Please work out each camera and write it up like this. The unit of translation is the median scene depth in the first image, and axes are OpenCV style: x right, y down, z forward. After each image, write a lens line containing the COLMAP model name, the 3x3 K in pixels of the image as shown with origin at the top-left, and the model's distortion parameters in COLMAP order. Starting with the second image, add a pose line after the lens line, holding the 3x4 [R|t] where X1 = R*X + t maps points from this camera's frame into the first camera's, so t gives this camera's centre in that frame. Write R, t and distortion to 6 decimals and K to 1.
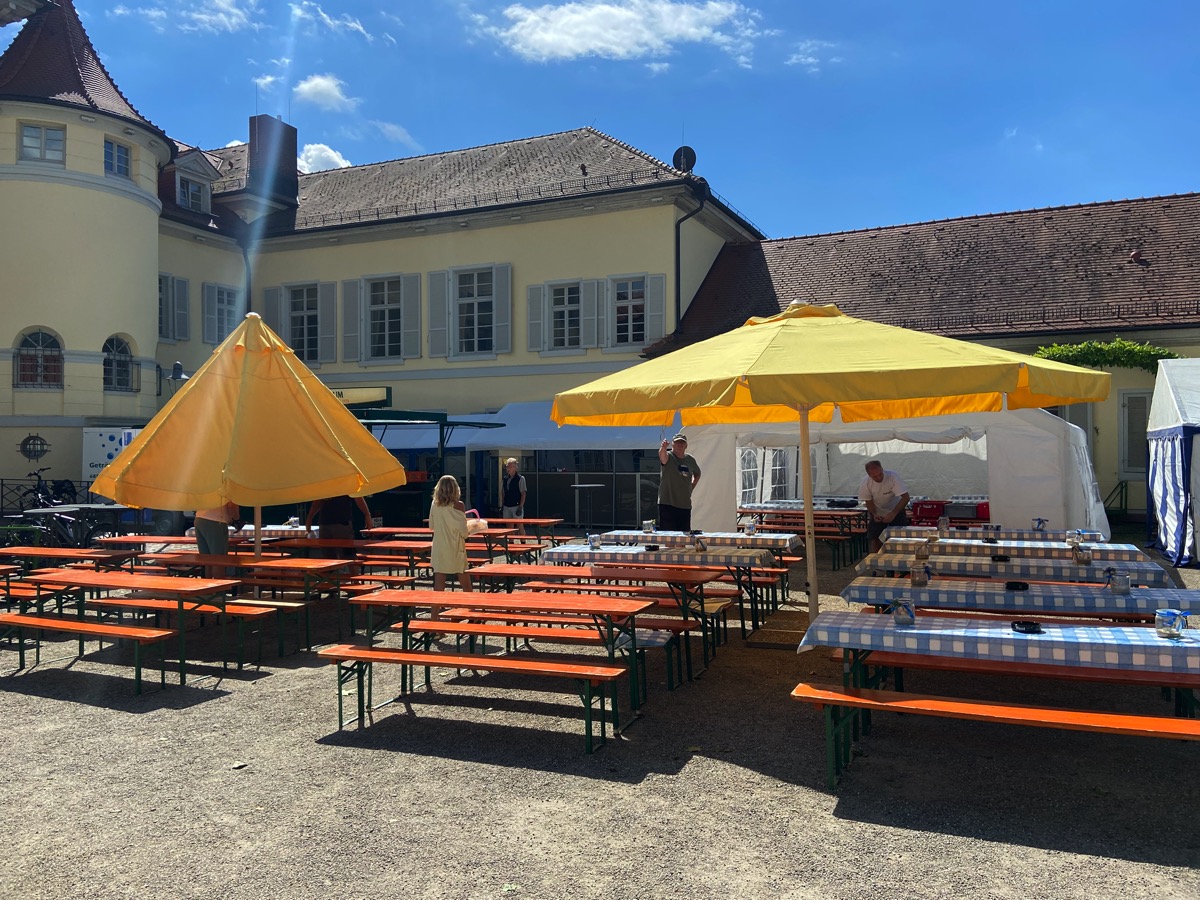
lens RADIAL K [[896.8, 0, 600.0], [0, 896.8, 445.5], [0, 0, 1]] dist [0.112659, -0.136220]
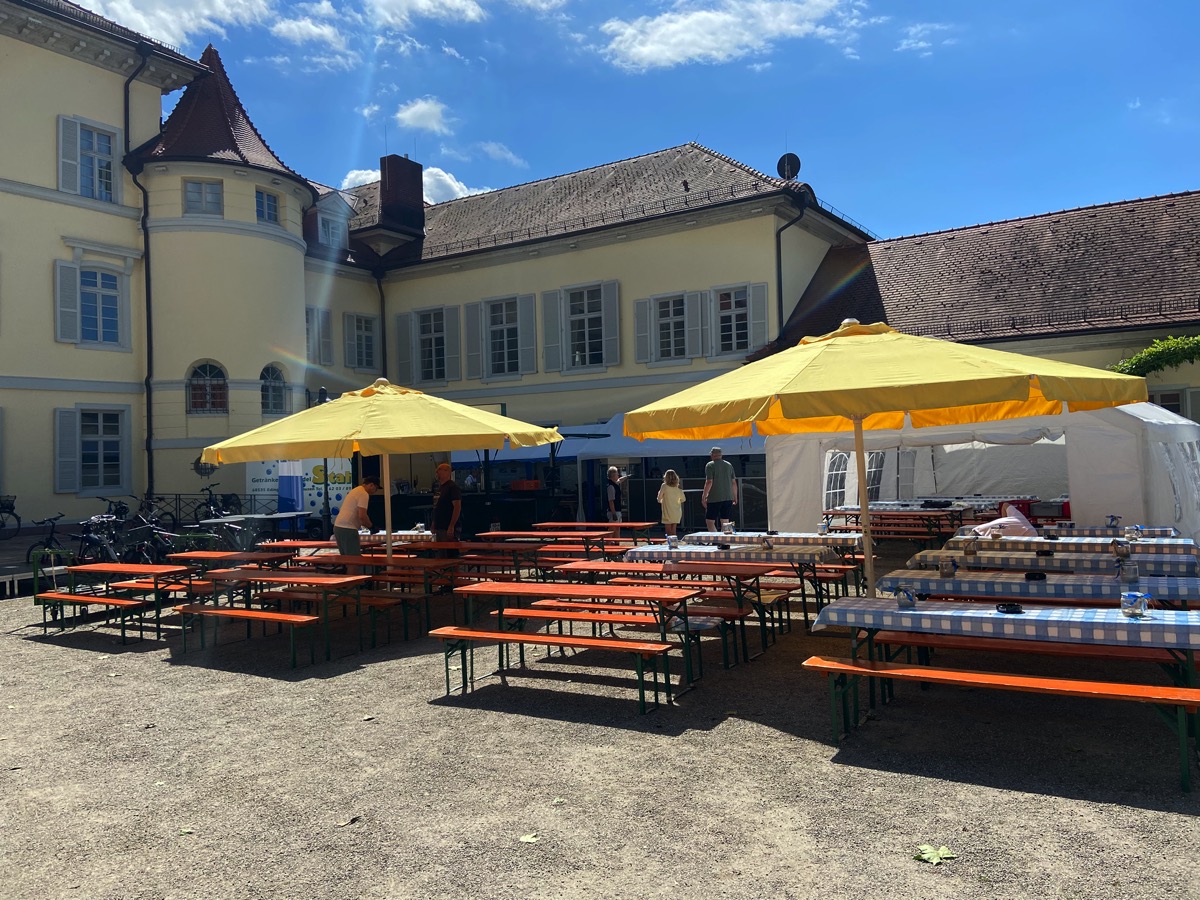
lens RADIAL K [[896.8, 0, 596.7], [0, 896.8, 453.2], [0, 0, 1]] dist [0.112659, -0.136220]
pose [[0.989248, -0.023992, -0.144268, 0.050873], [0.024397, 0.999702, 0.001034, -0.004926], [0.144200, -0.004543, 0.989538, -0.092320]]
